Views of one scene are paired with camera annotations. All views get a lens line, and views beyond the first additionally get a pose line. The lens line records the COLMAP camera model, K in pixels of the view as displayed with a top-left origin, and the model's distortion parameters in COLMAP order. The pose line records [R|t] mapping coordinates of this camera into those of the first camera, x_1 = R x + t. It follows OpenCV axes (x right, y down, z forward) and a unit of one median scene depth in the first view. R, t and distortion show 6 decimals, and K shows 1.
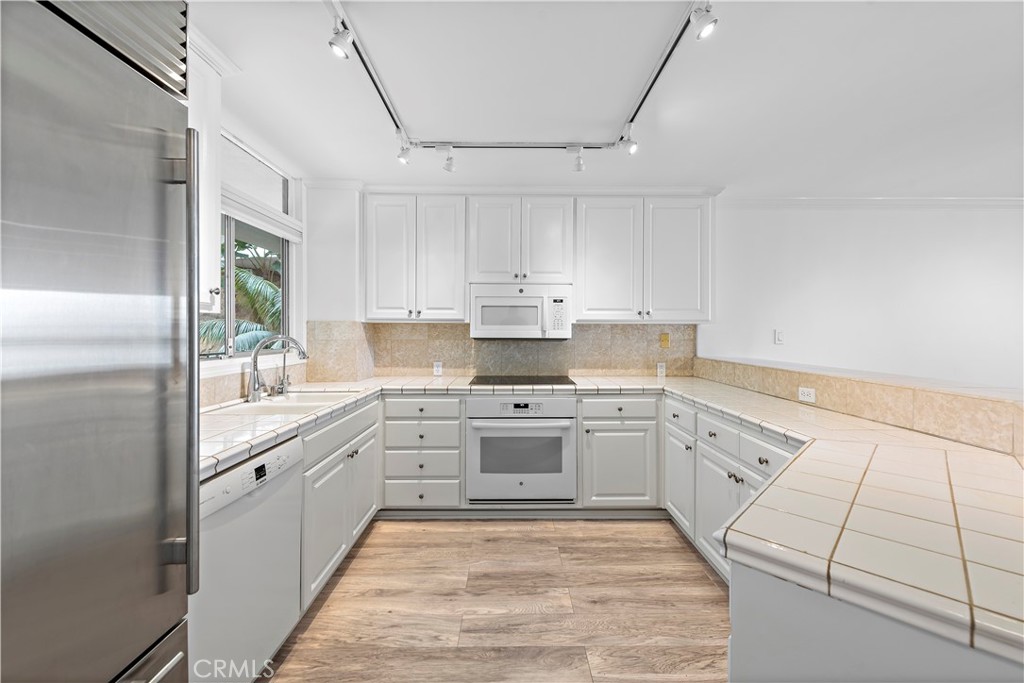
lens RADIAL K [[407.1, 0, 516.9], [0, 407.1, 333.5], [0, 0, 1]] dist [0.008276, -0.002236]
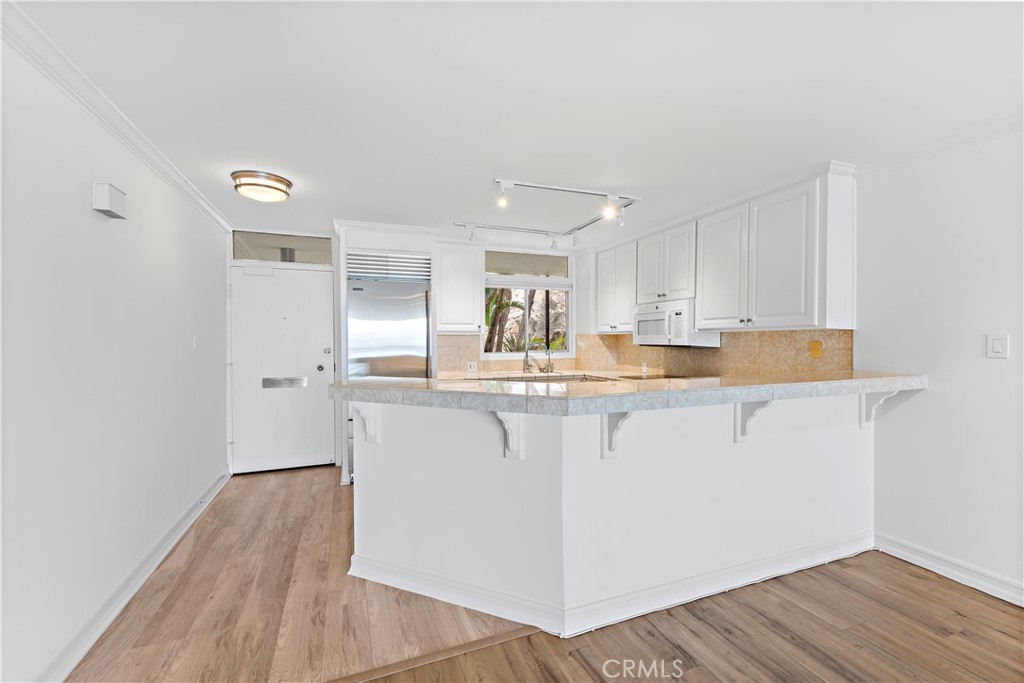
lens RADIAL K [[451.0, 0, 509.6], [0, 451.0, 343.0], [0, 0, 1]] dist [0.012545, 0.000016]
pose [[0.324853, 0.002020, -0.945762, 1.076419], [0.001658, 0.999995, 0.002705, 0.000739], [0.945763, -0.002447, 0.324848, 0.094588]]
